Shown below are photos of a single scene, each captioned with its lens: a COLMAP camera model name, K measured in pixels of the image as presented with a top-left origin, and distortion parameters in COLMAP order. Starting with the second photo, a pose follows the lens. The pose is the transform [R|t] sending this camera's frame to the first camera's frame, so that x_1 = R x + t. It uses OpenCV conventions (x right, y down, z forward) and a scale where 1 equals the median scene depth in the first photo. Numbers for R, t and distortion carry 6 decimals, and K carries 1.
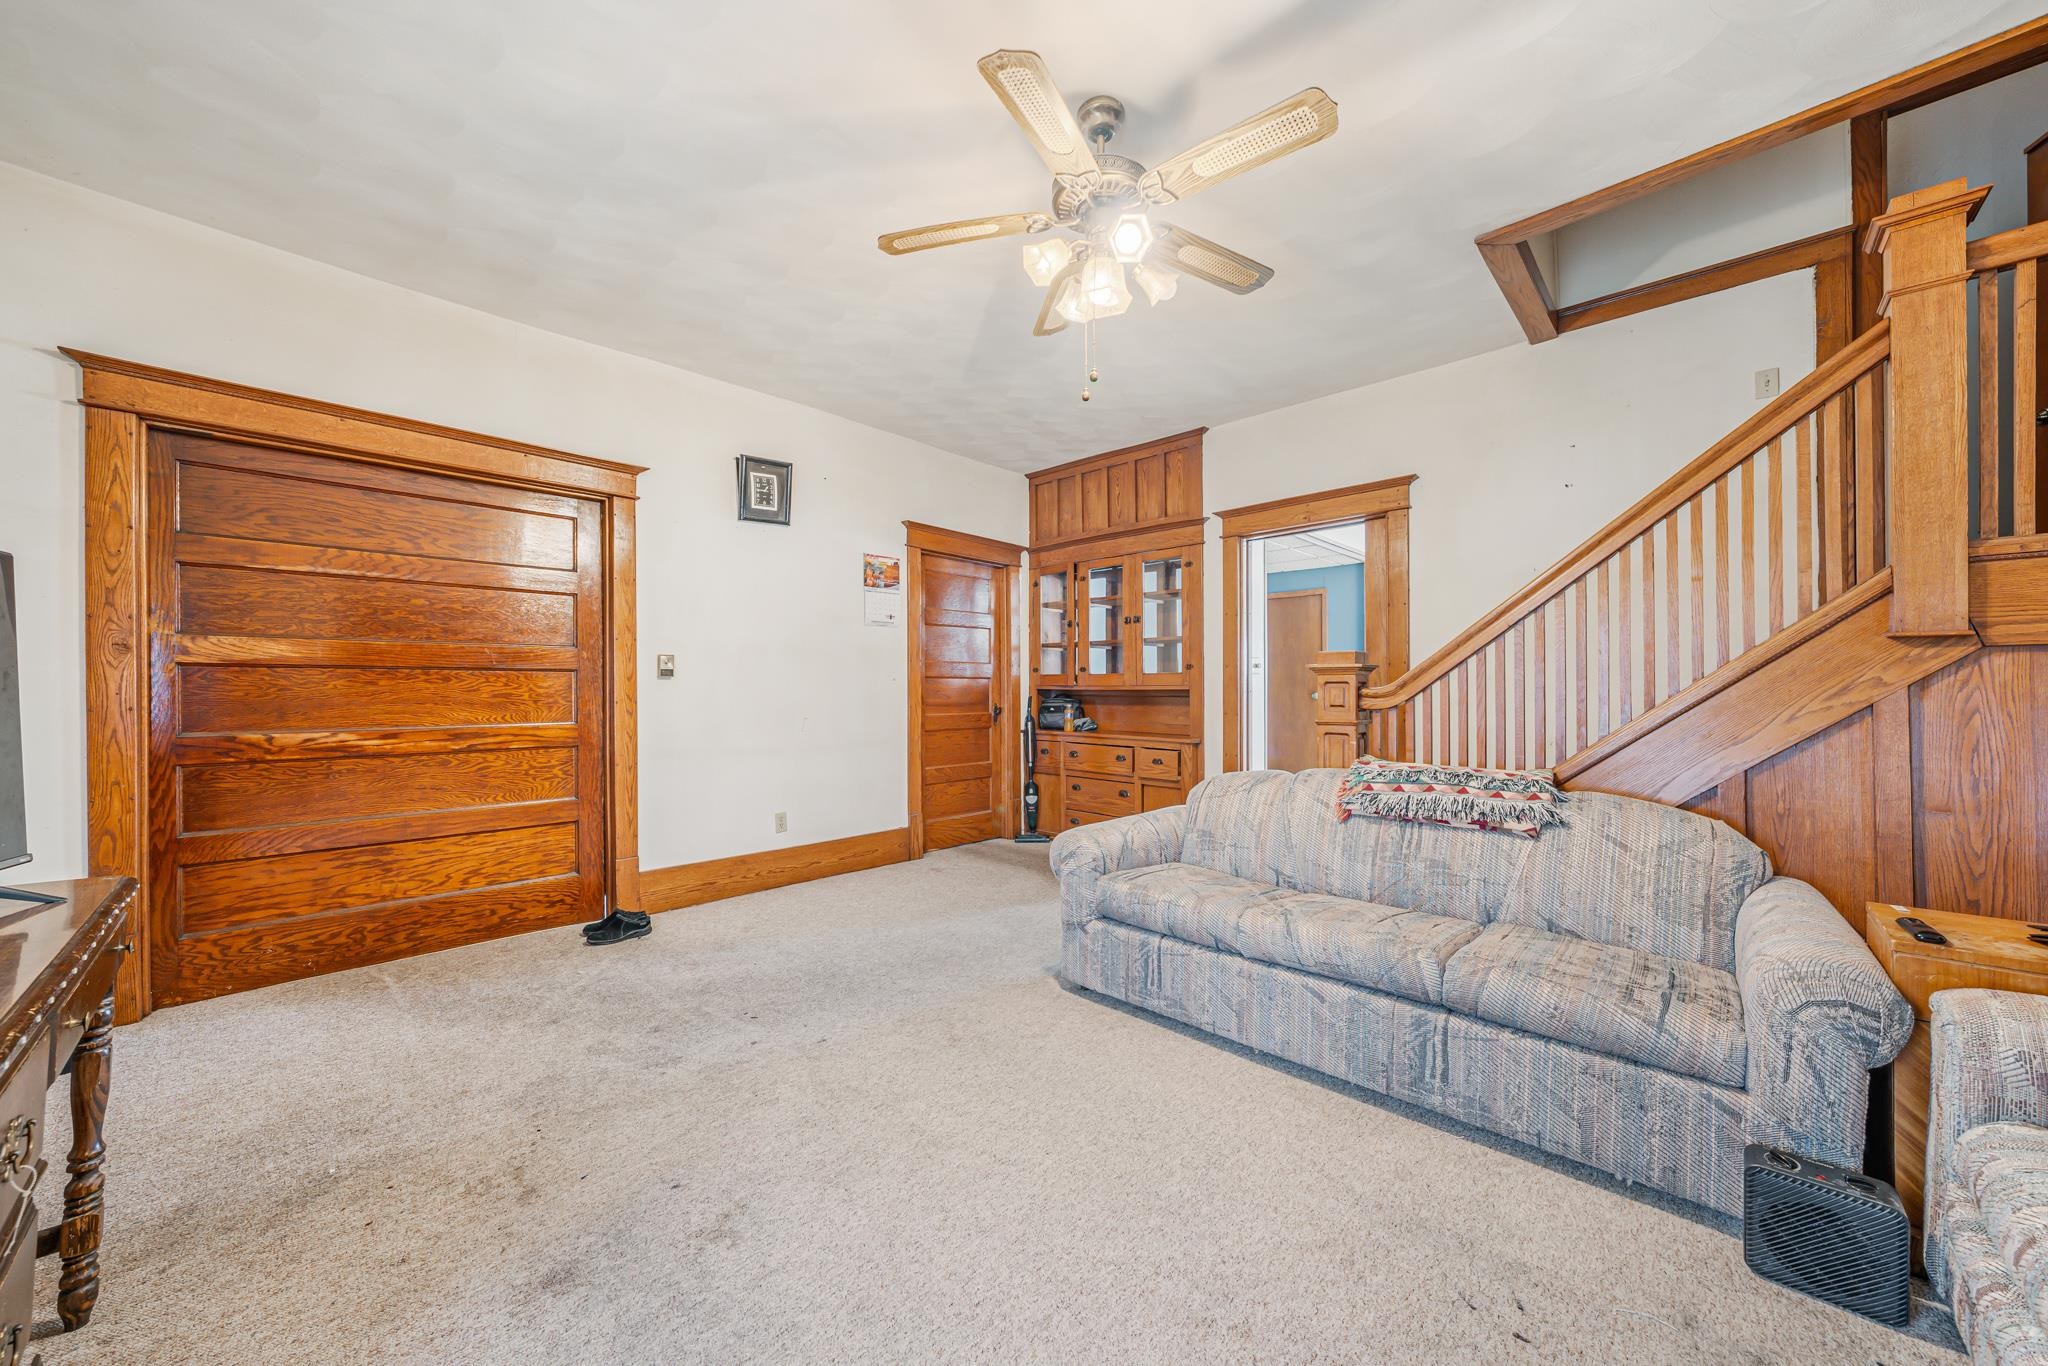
lens RADIAL K [[726.9, 0, 1024.3], [0, 726.9, 688.4], [0, 0, 1]] dist [-0.019782, 0.000072]
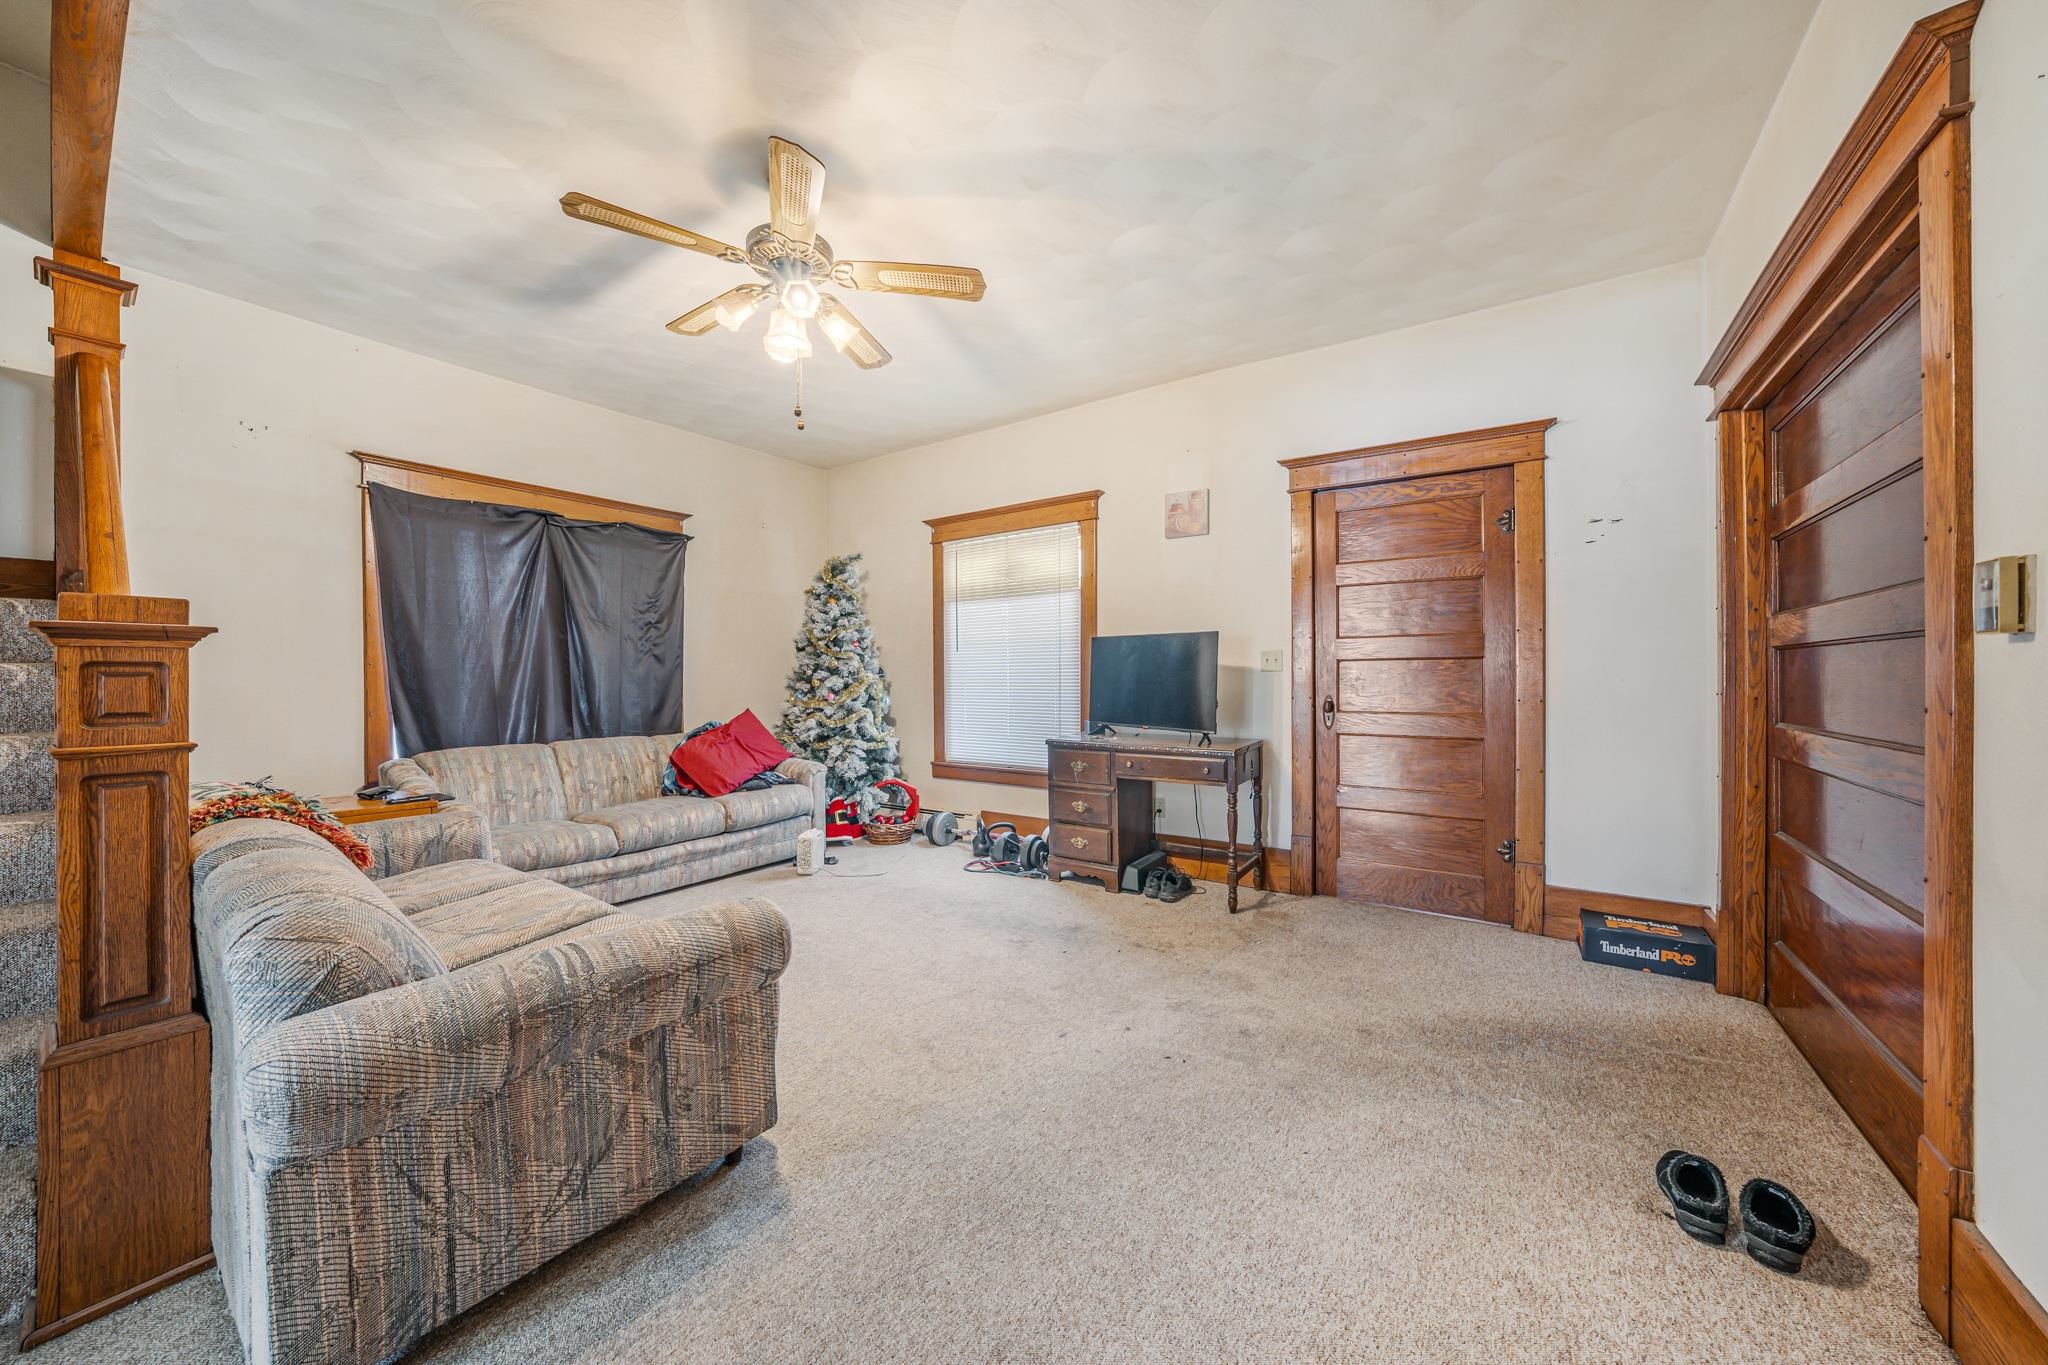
lens RADIAL K [[726.9, 0, 1024.3], [0, 726.9, 687.9], [0, 0, 1]] dist [-0.019782, 0.000072]
pose [[-0.989318, 0.004195, -0.145713, -0.079952], [0.002073, 0.999890, 0.014705, 0.001245], [0.145759, 0.014246, -0.989218, 1.807261]]
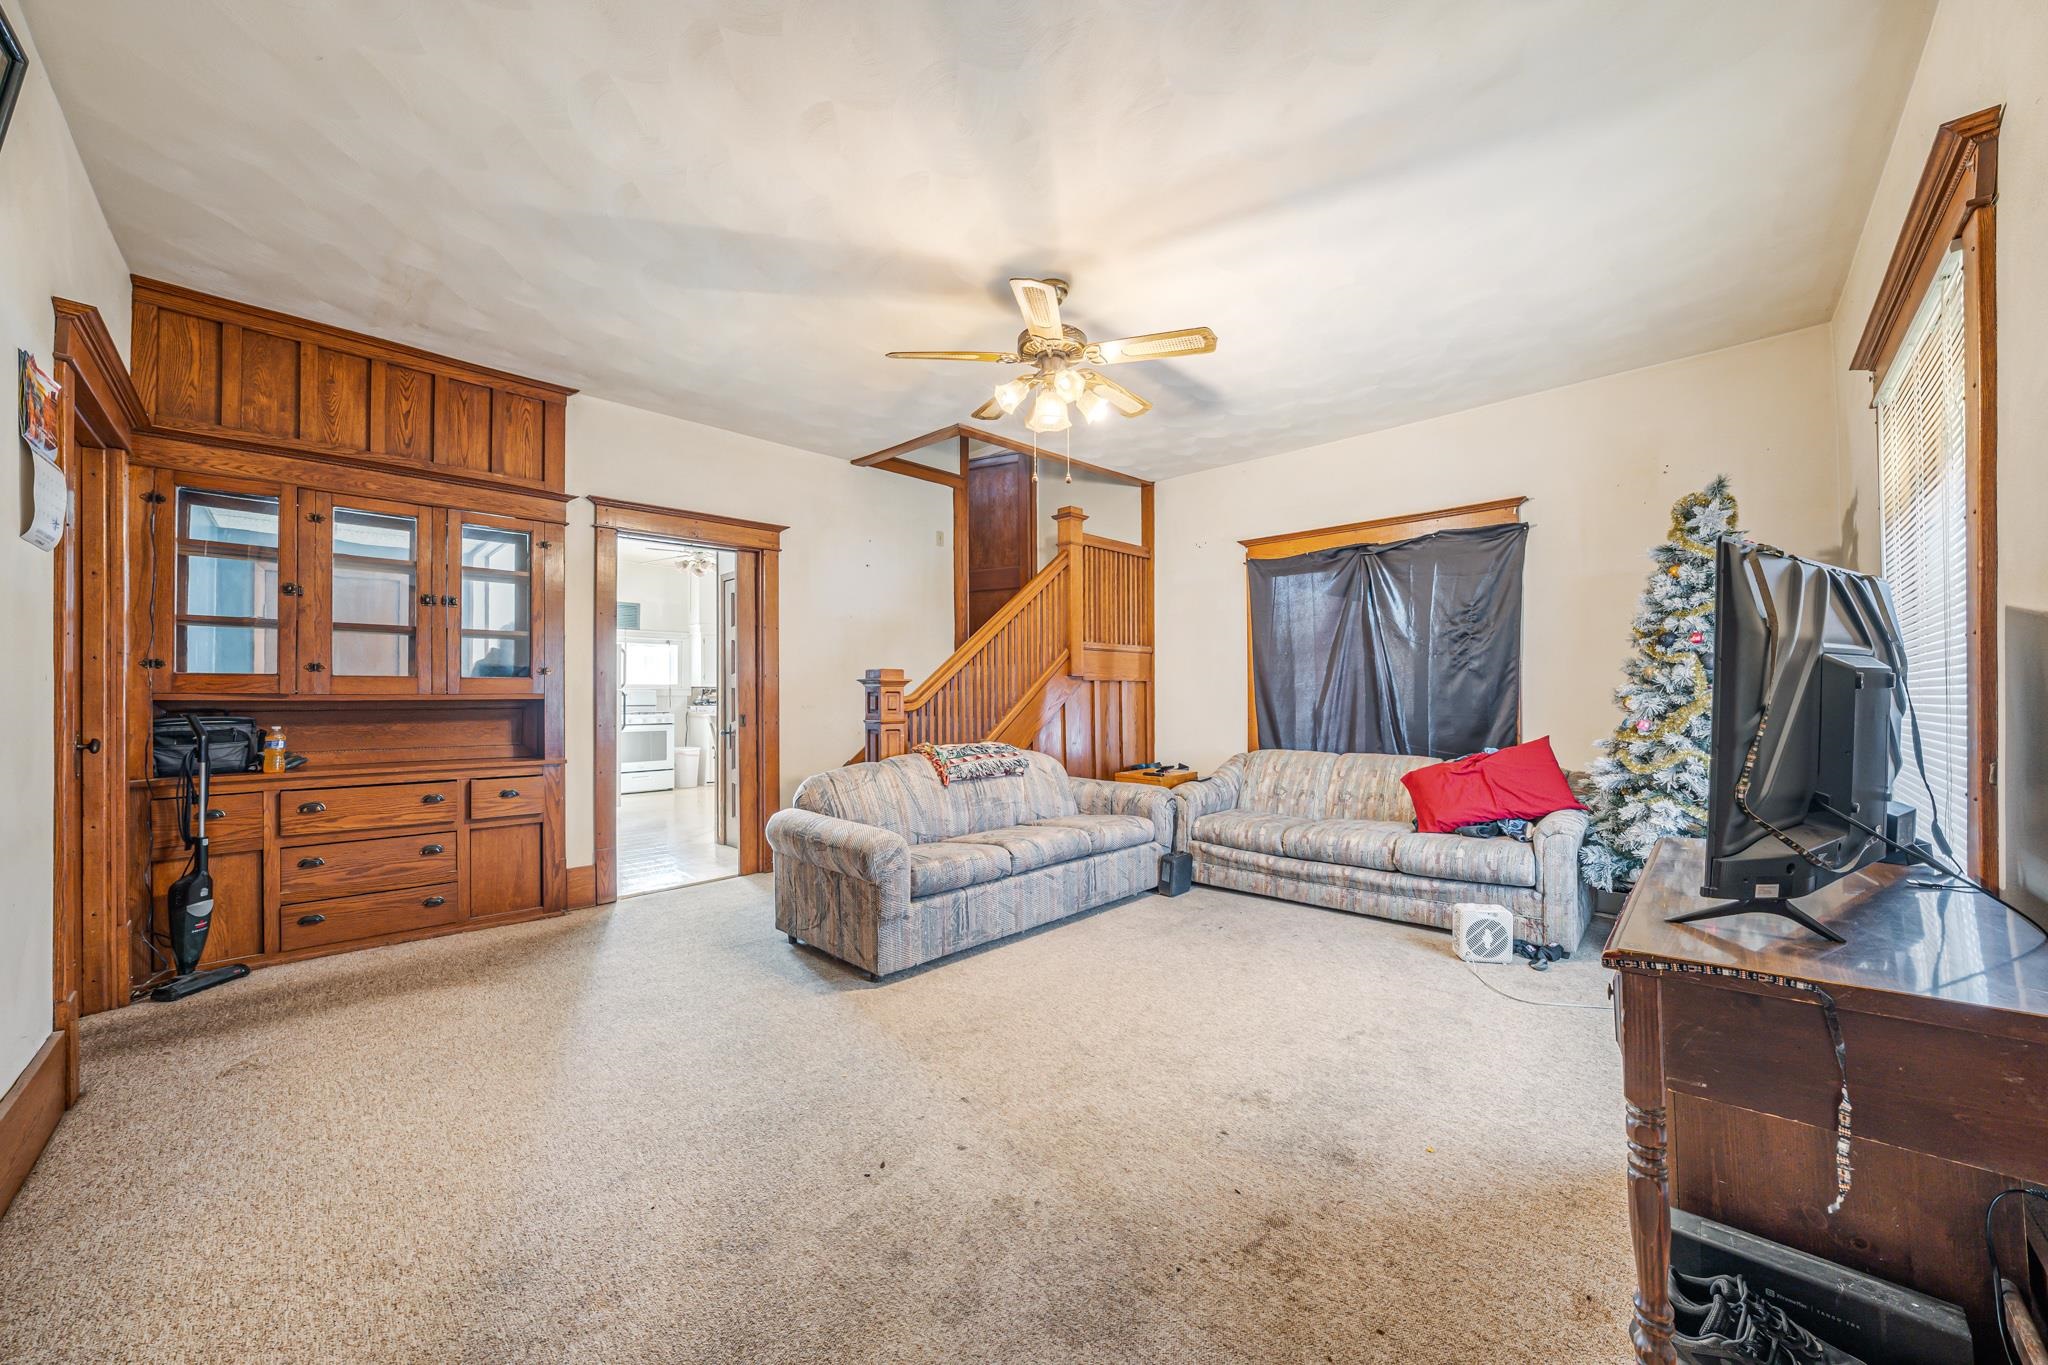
lens RADIAL K [[726.9, 0, 1024.3], [0, 726.9, 687.9], [0, 0, 1]] dist [-0.019782, 0.000072]
pose [[0.020651, 0.010671, 0.999730, -1.068485], [0.003181, 0.999937, -0.010739, -0.001190], [-0.999782, 0.003401, 0.020616, 0.838456]]
